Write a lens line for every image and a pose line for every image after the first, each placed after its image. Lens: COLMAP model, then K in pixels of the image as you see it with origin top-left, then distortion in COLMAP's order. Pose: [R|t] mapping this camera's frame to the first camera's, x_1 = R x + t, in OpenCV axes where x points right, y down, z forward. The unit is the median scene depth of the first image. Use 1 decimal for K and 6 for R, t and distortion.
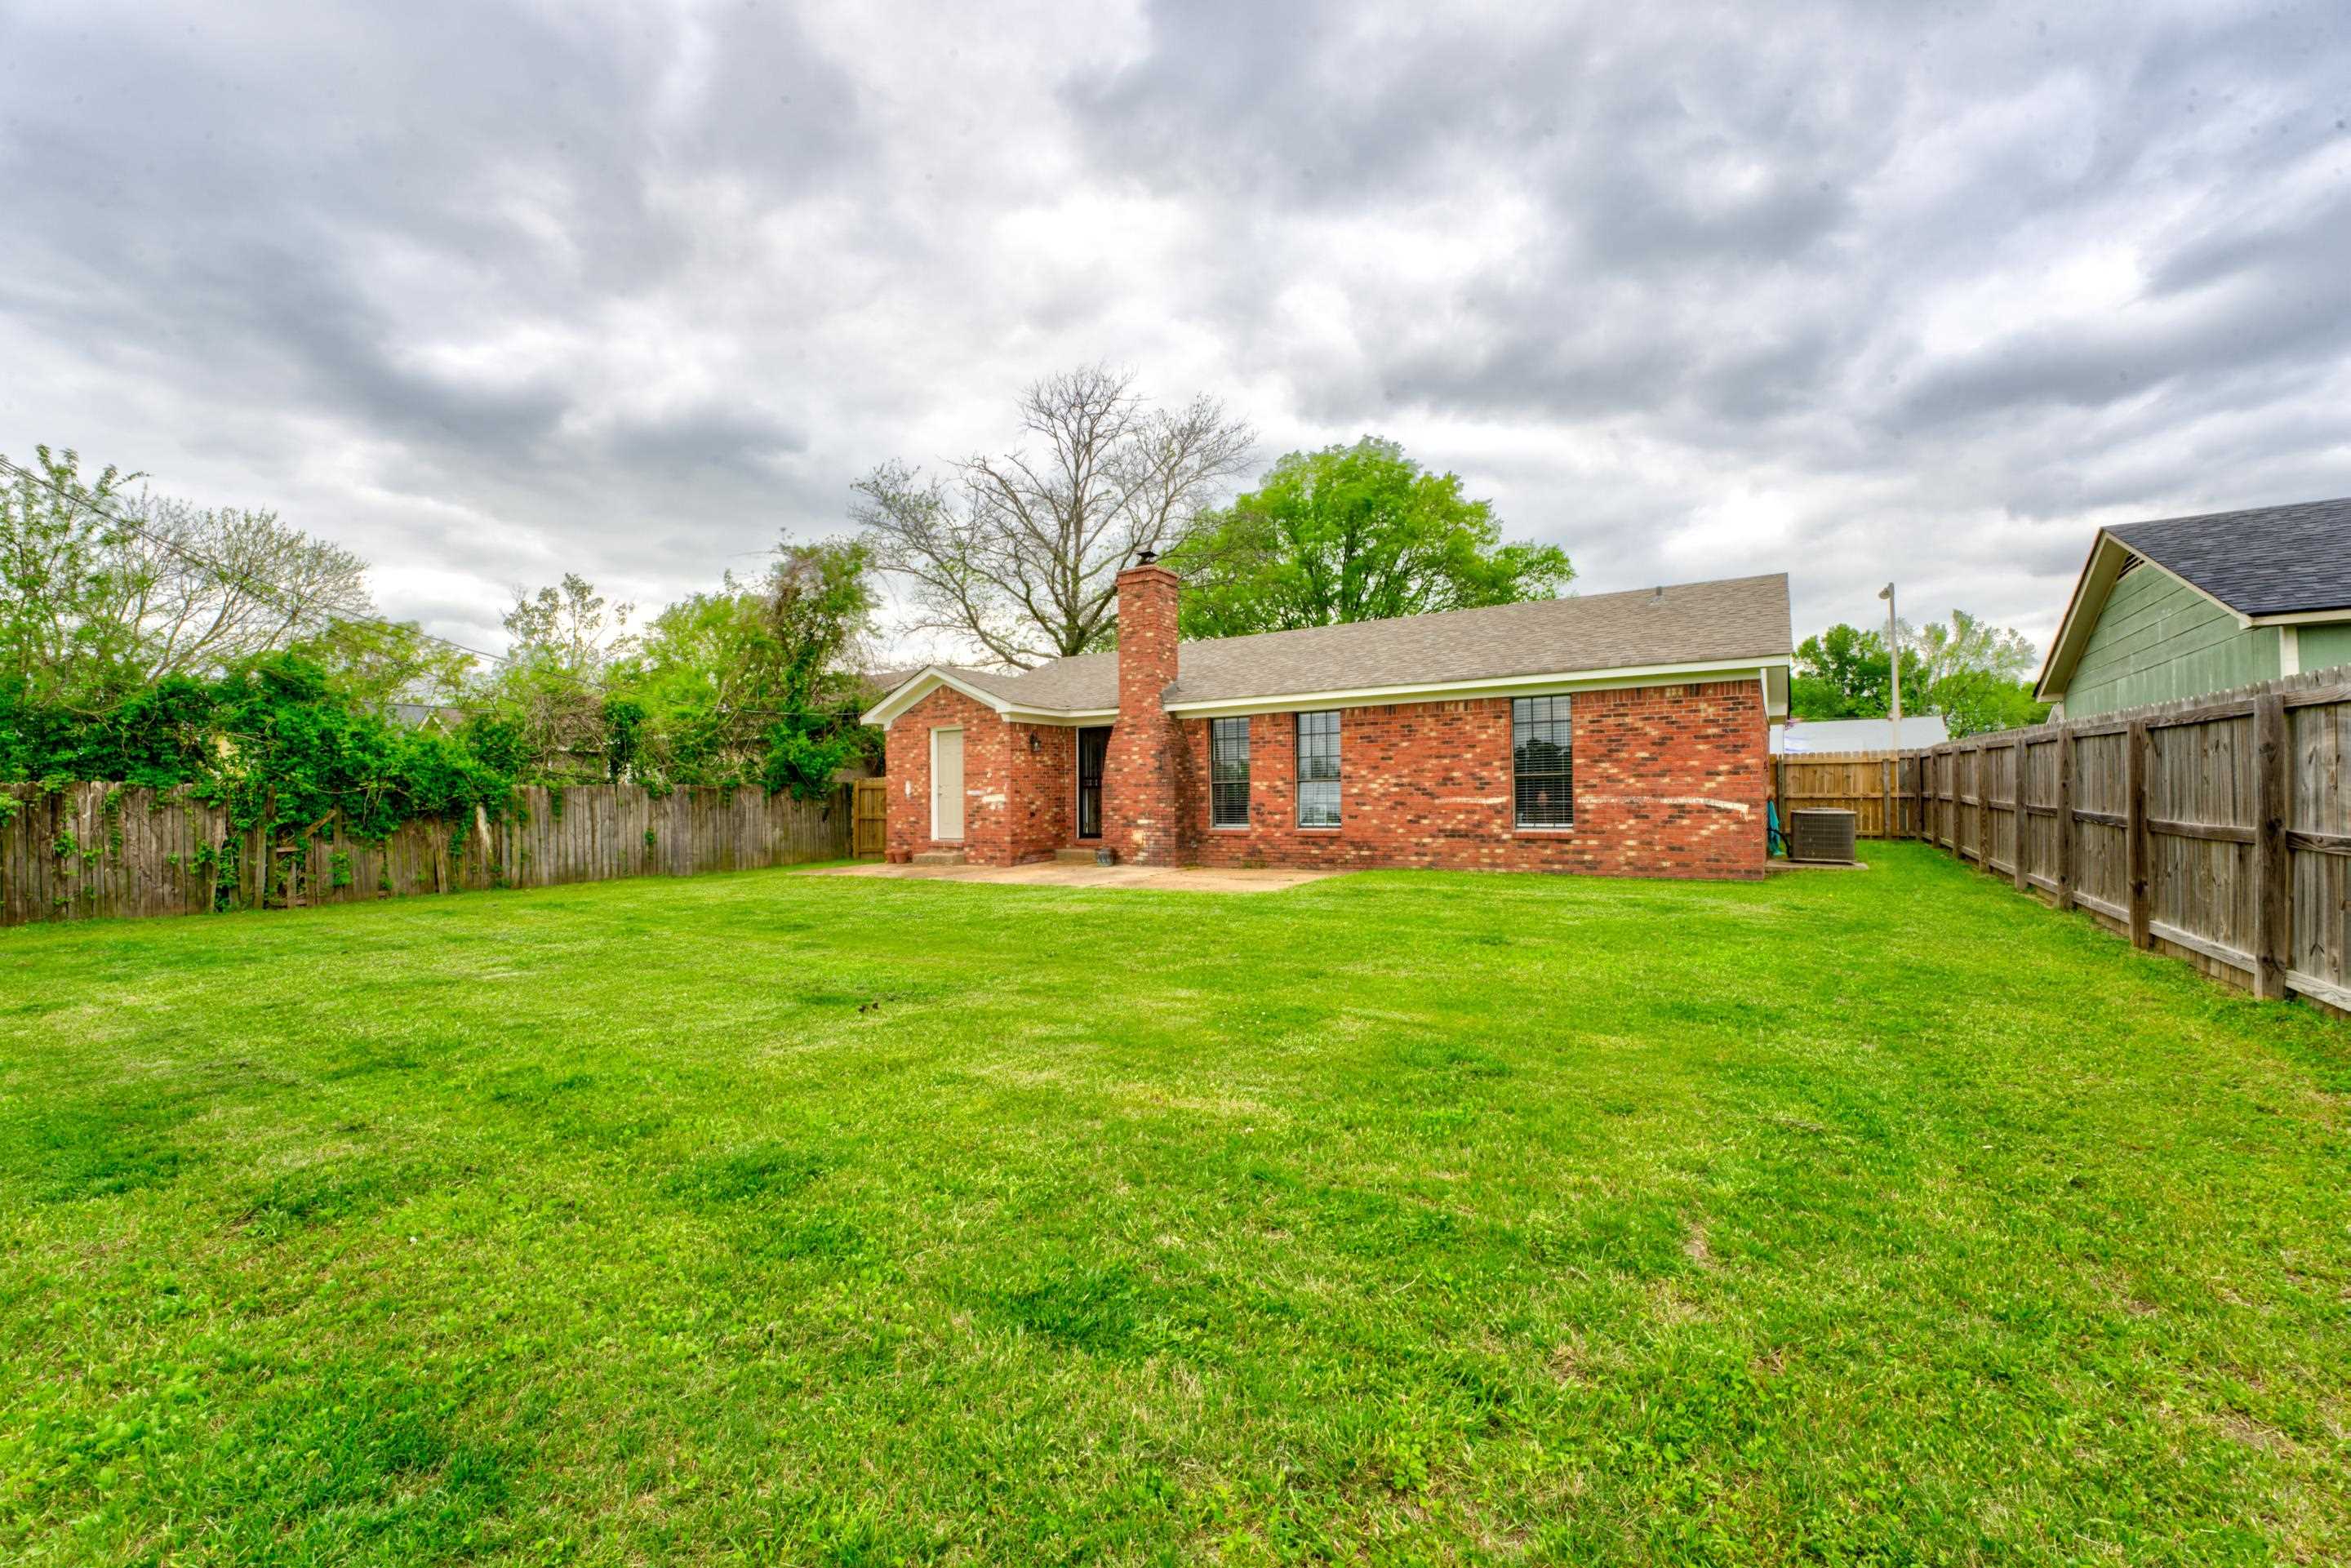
lens RADIAL K [[960.5, 0, 1175.7], [0, 960.5, 793.0], [0, 0, 1]] dist [-0.025827, 0.001971]
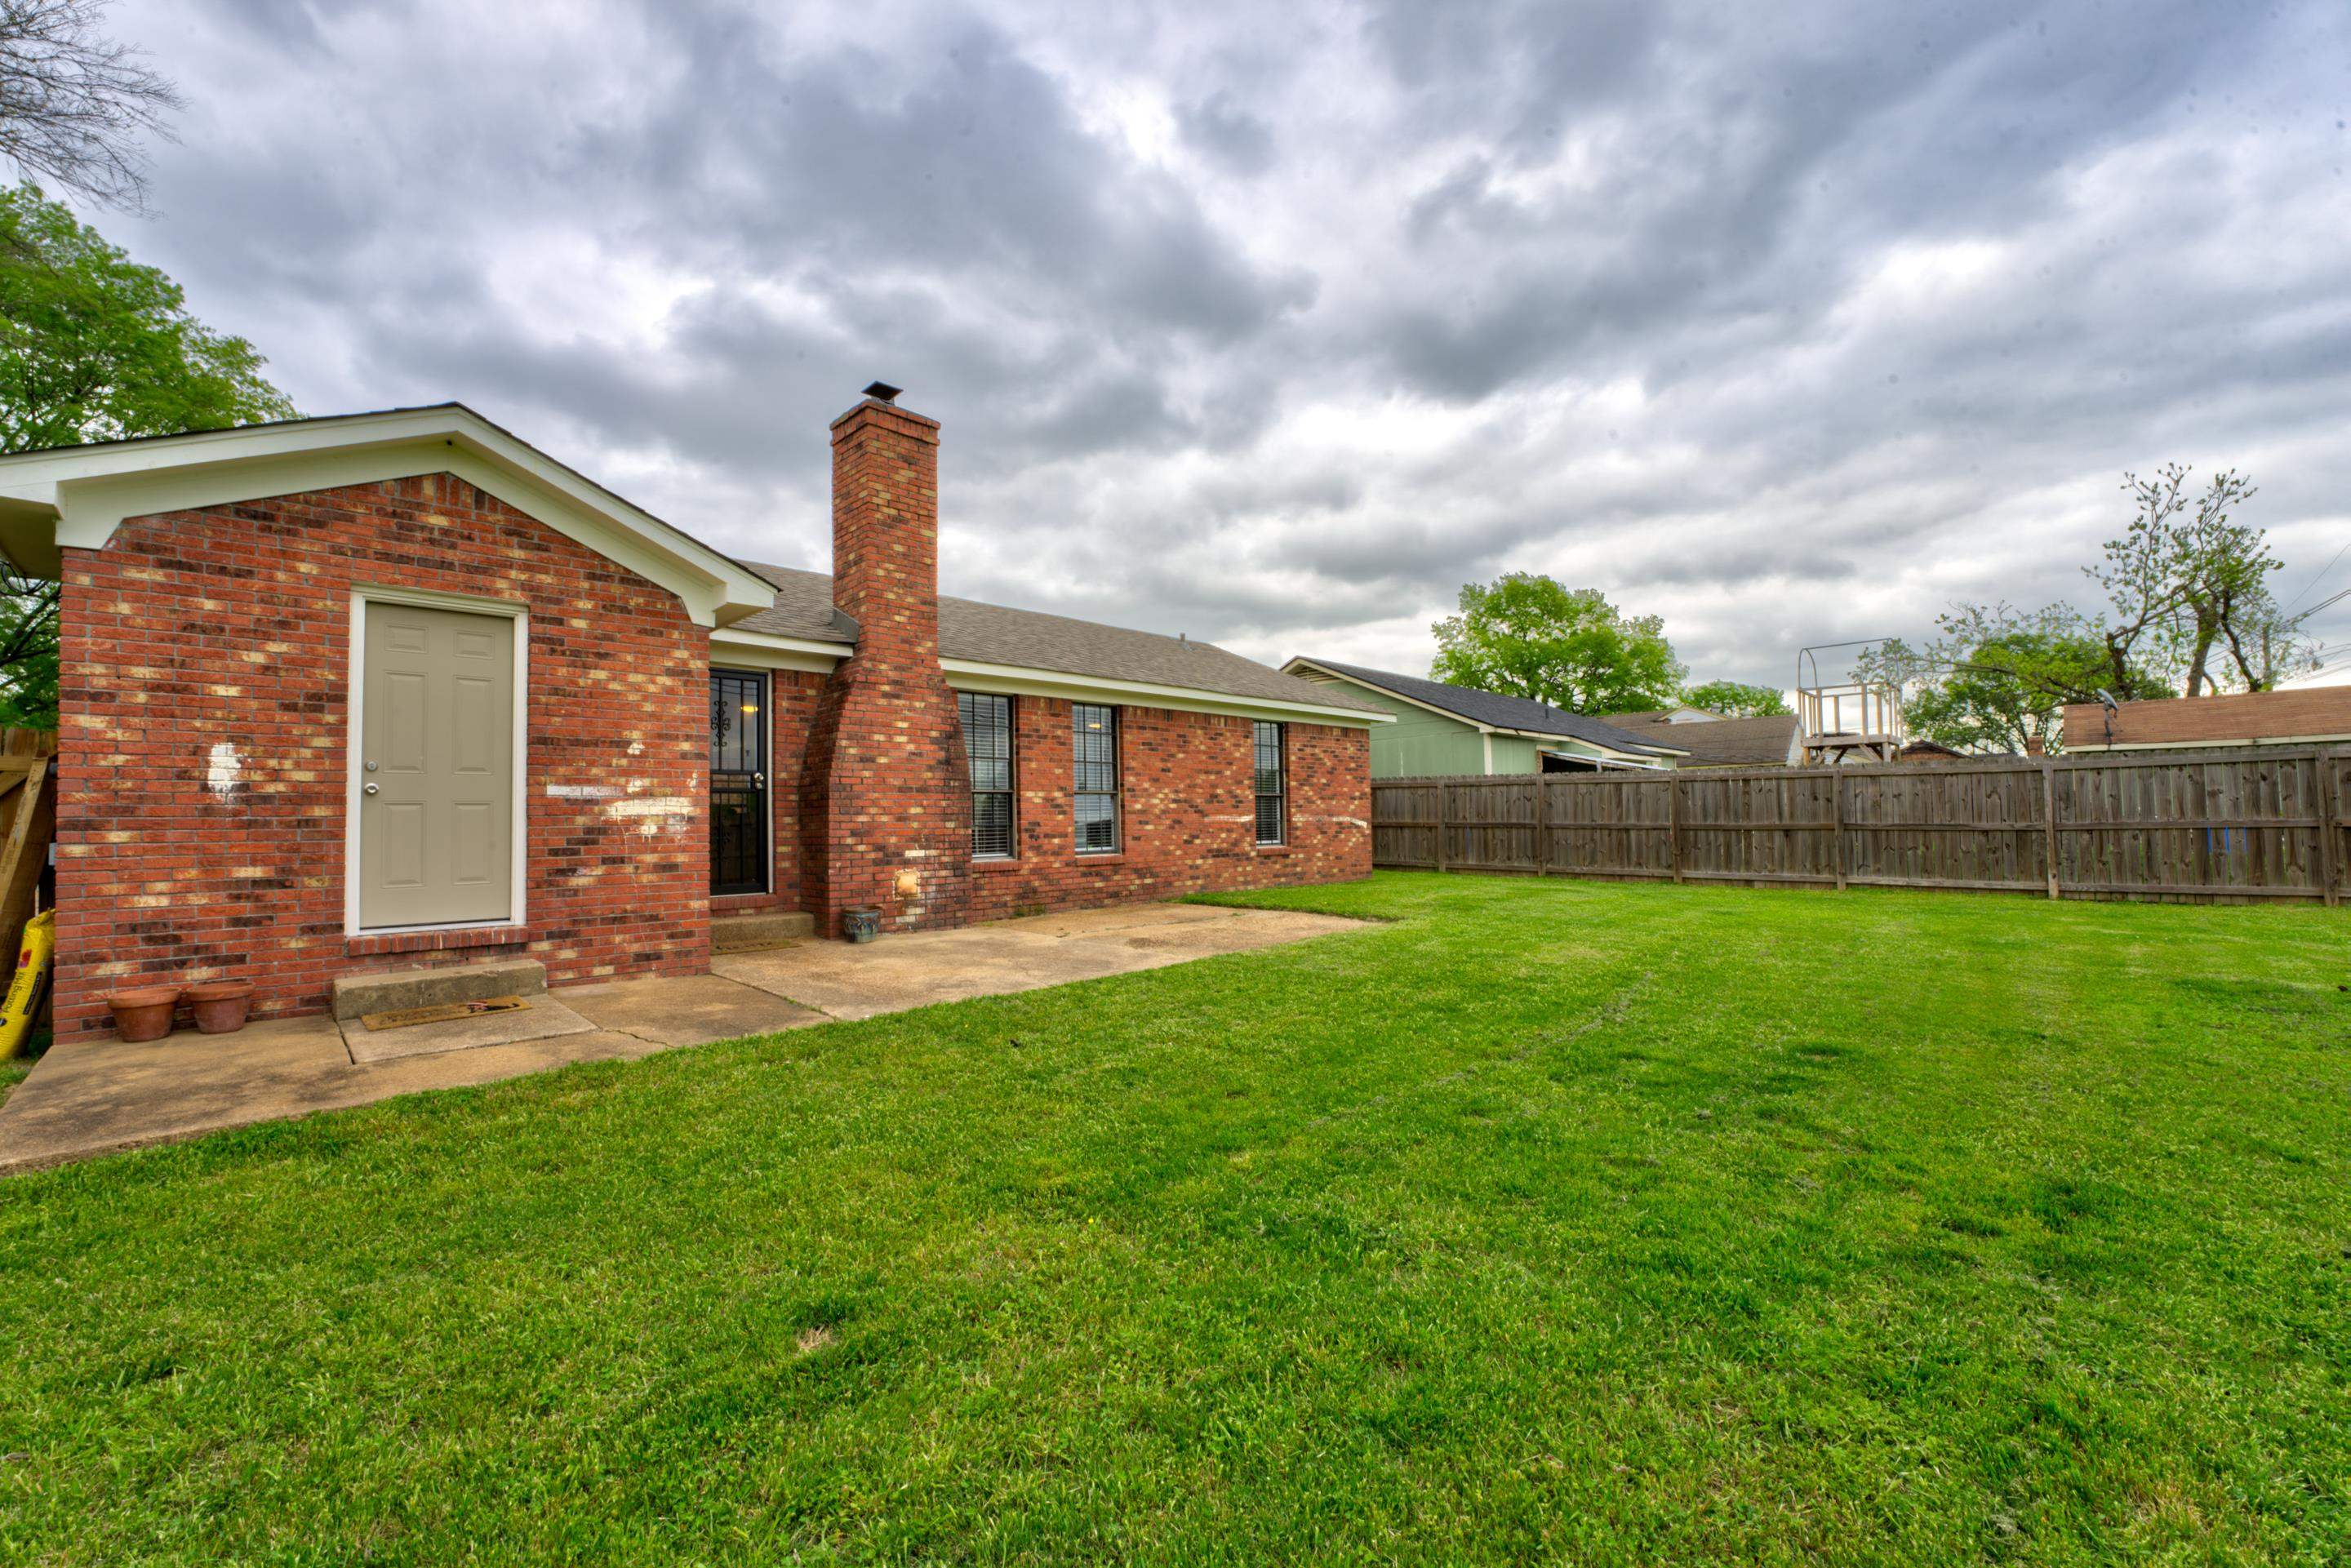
lens RADIAL K [[960.5, 0, 1174.7], [0, 960.5, 786.4], [0, 0, 1]] dist [-0.025827, 0.001971]
pose [[0.181643, 0.045536, 0.982310, -0.623560], [0.006163, 0.998855, -0.047443, 0.019706], [-0.983345, 0.014672, 0.181154, 0.820631]]
